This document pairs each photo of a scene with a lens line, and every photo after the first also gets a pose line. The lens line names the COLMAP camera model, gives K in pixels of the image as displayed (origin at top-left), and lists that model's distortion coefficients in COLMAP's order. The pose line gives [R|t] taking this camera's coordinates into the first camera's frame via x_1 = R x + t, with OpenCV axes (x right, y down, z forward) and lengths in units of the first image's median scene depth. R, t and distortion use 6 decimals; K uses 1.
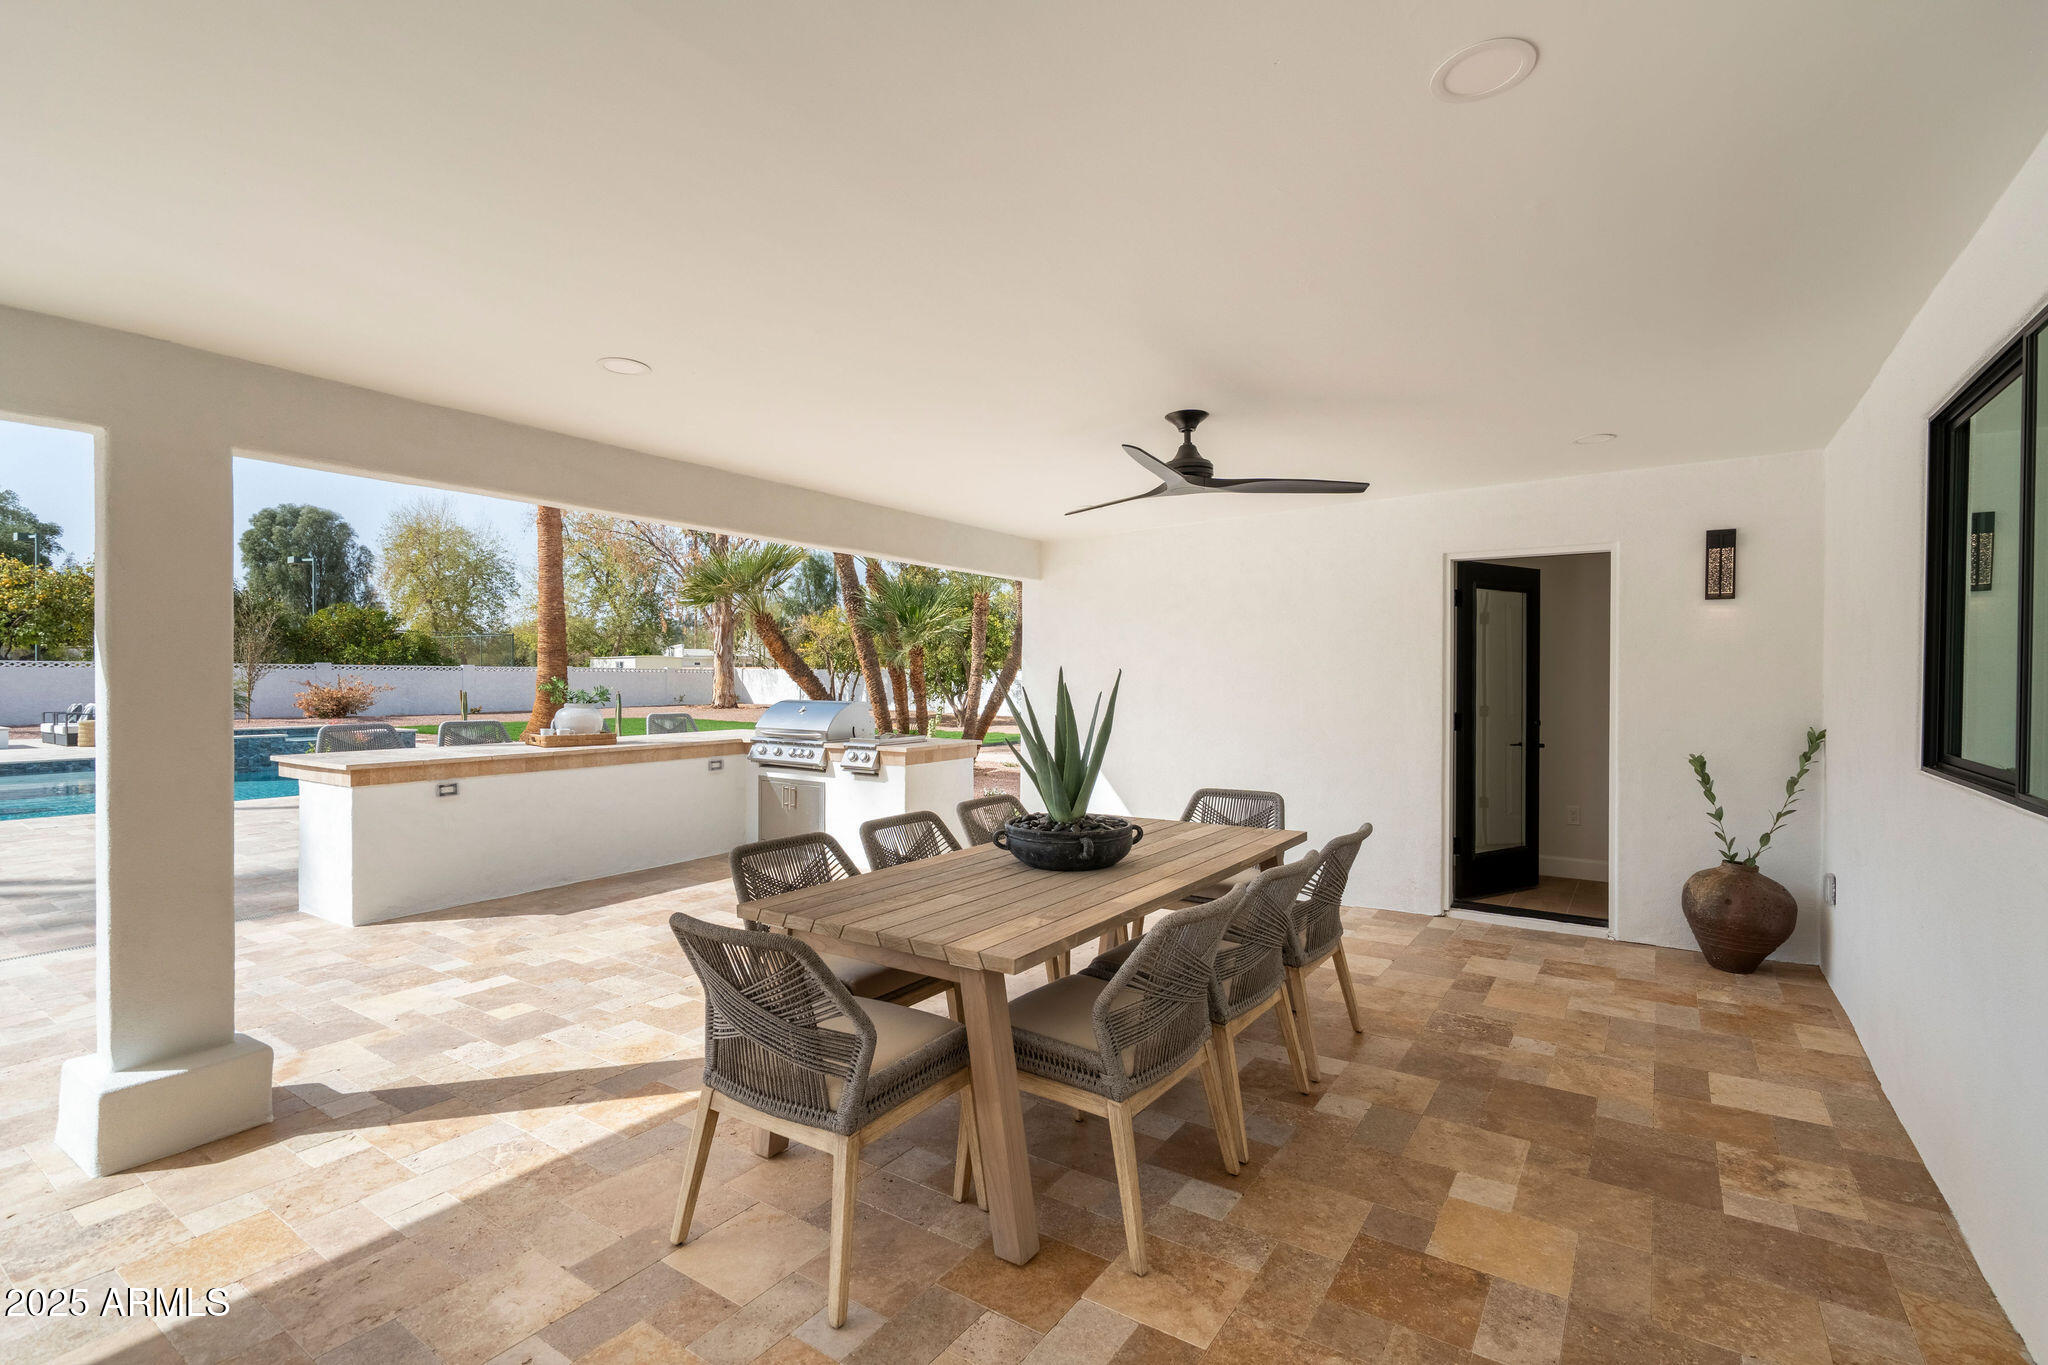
lens RADIAL K [[928.1, 0, 1017.4], [0, 928.1, 683.4], [0, 0, 1]] dist [-0.007767, 0.003161]
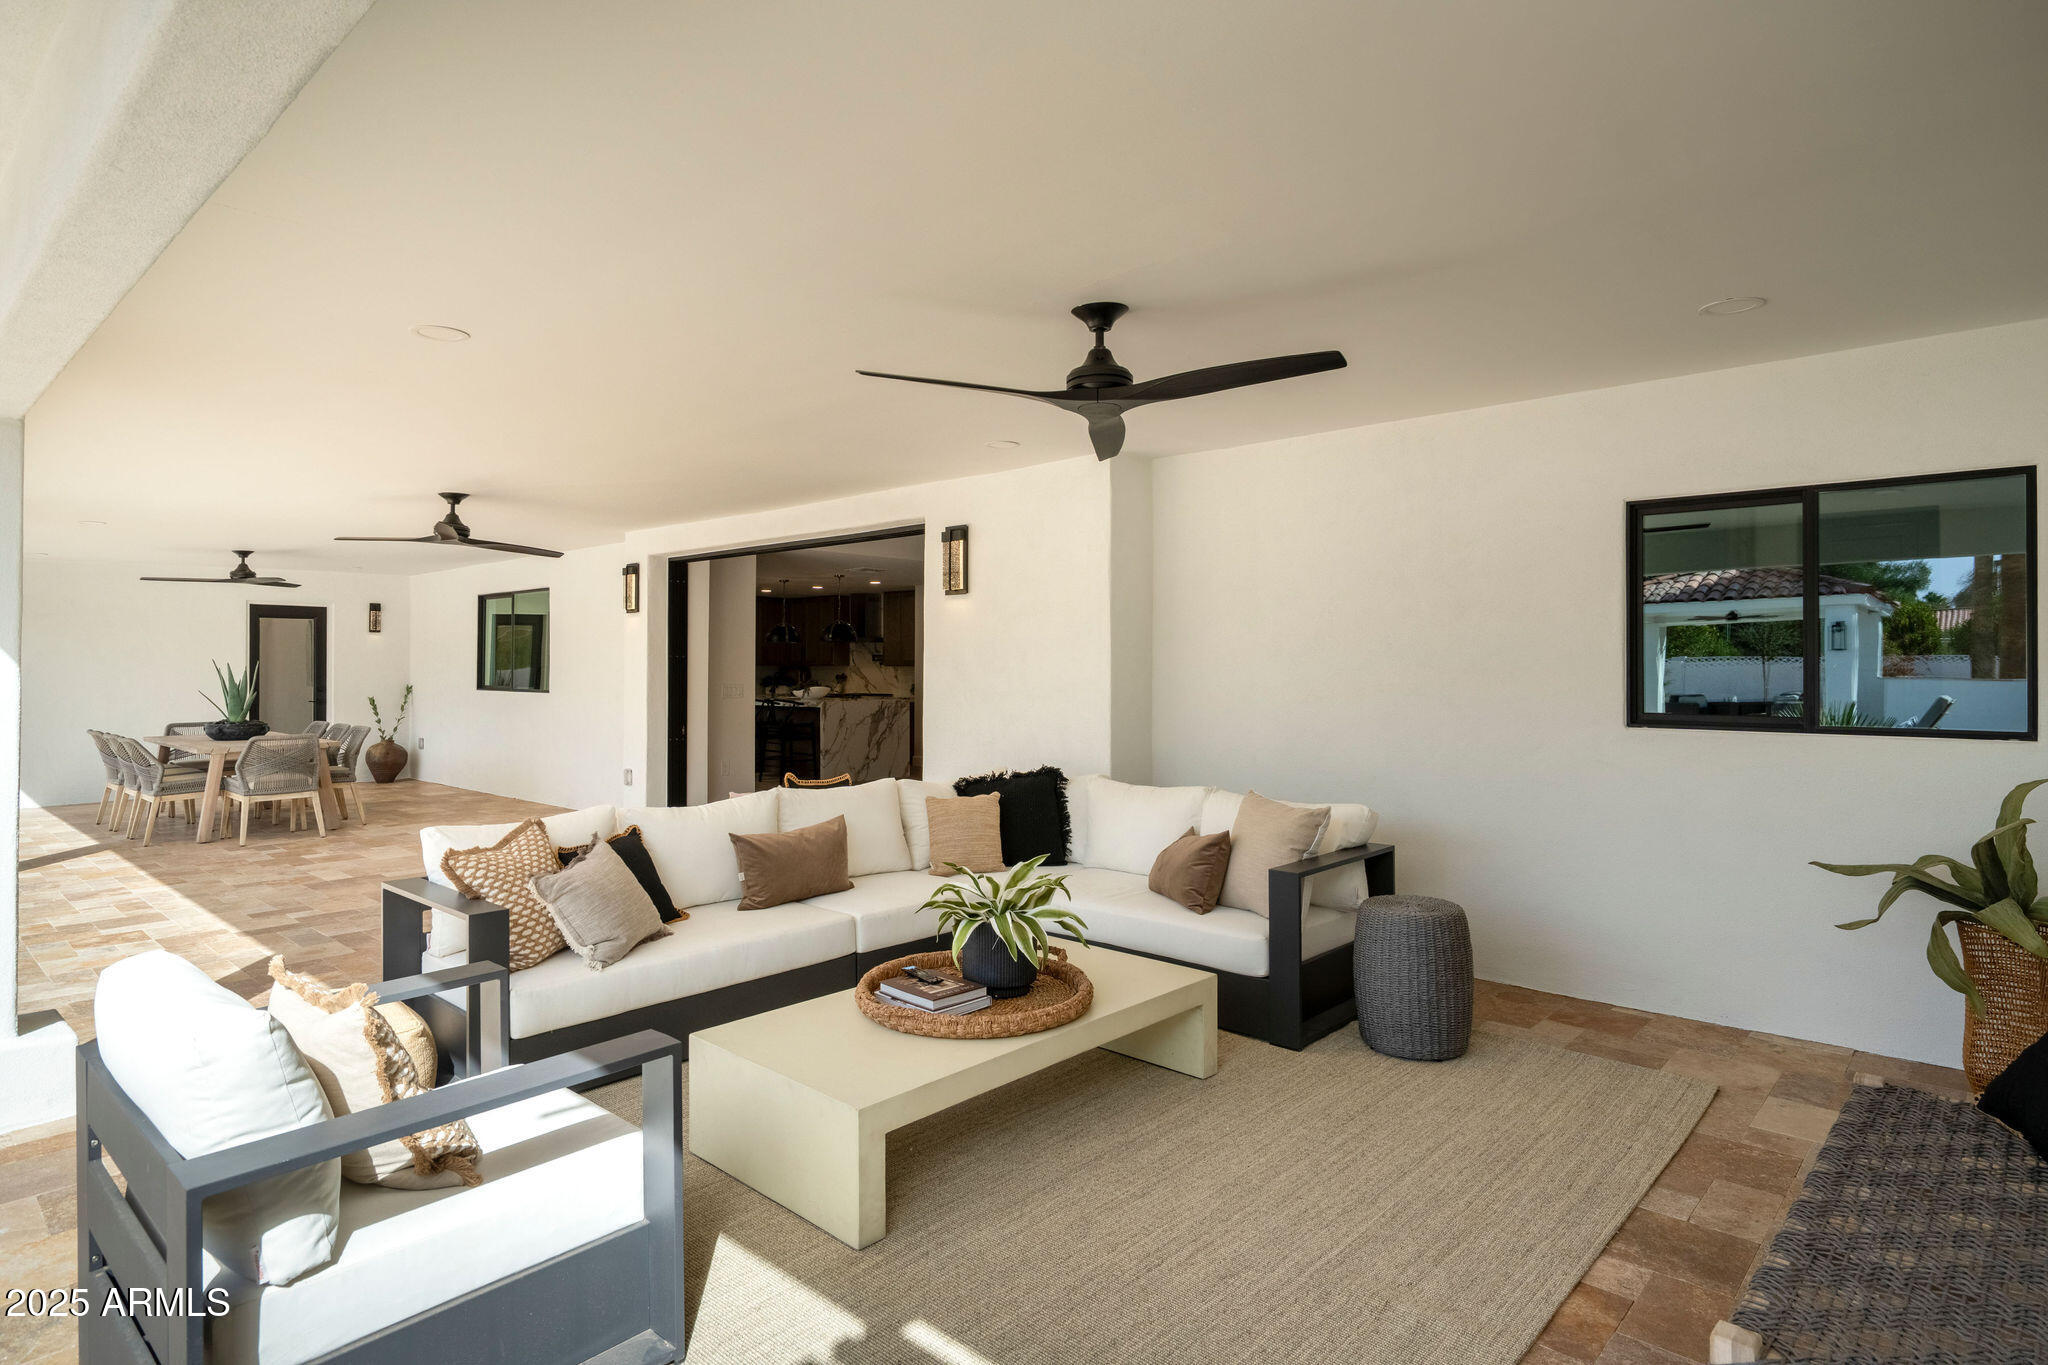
lens RADIAL K [[1069.0, 0, 1041.2], [0, 1069.0, 673.8], [0, 0, 1]] dist [-0.000768, 0.001726]
pose [[0.150599, 0.001061, 0.988594, -1.046576], [0.005621, 0.999982, -0.001929, 0.018640], [-0.988579, 0.005848, 0.150590, -0.682356]]
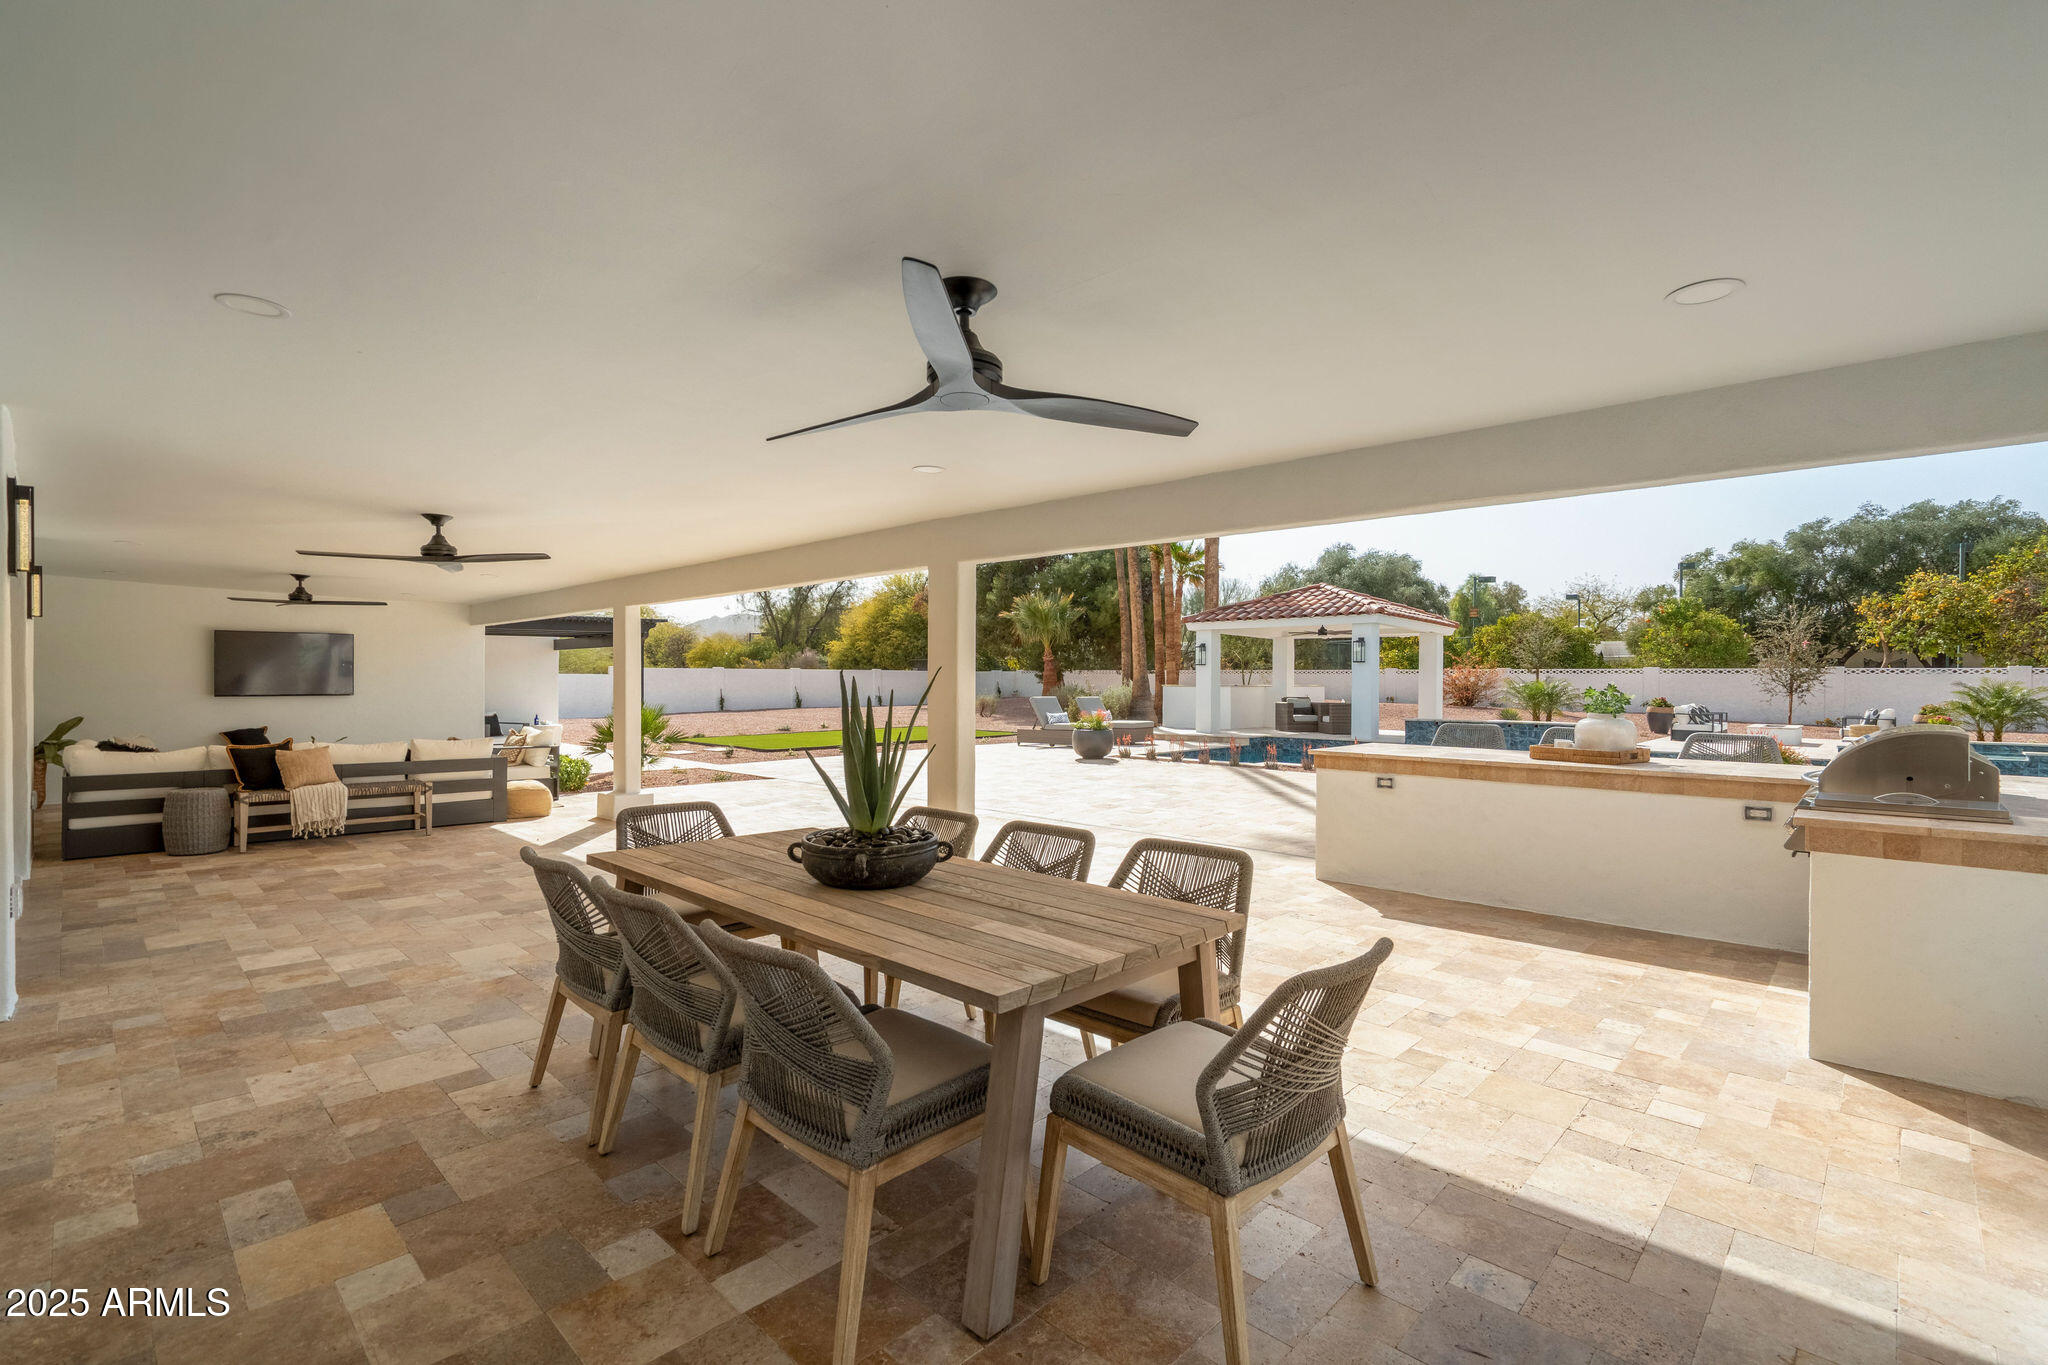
lens RADIAL K [[928.1, 0, 1027.0], [0, 928.1, 673.5], [0, 0, 1]] dist [-0.007767, 0.003161]
pose [[-0.160210, -0.006973, -0.987058, 0.417259], [-0.011291, 0.999923, -0.005231, -0.003652], [0.987018, 0.010306, -0.160276, 0.573214]]
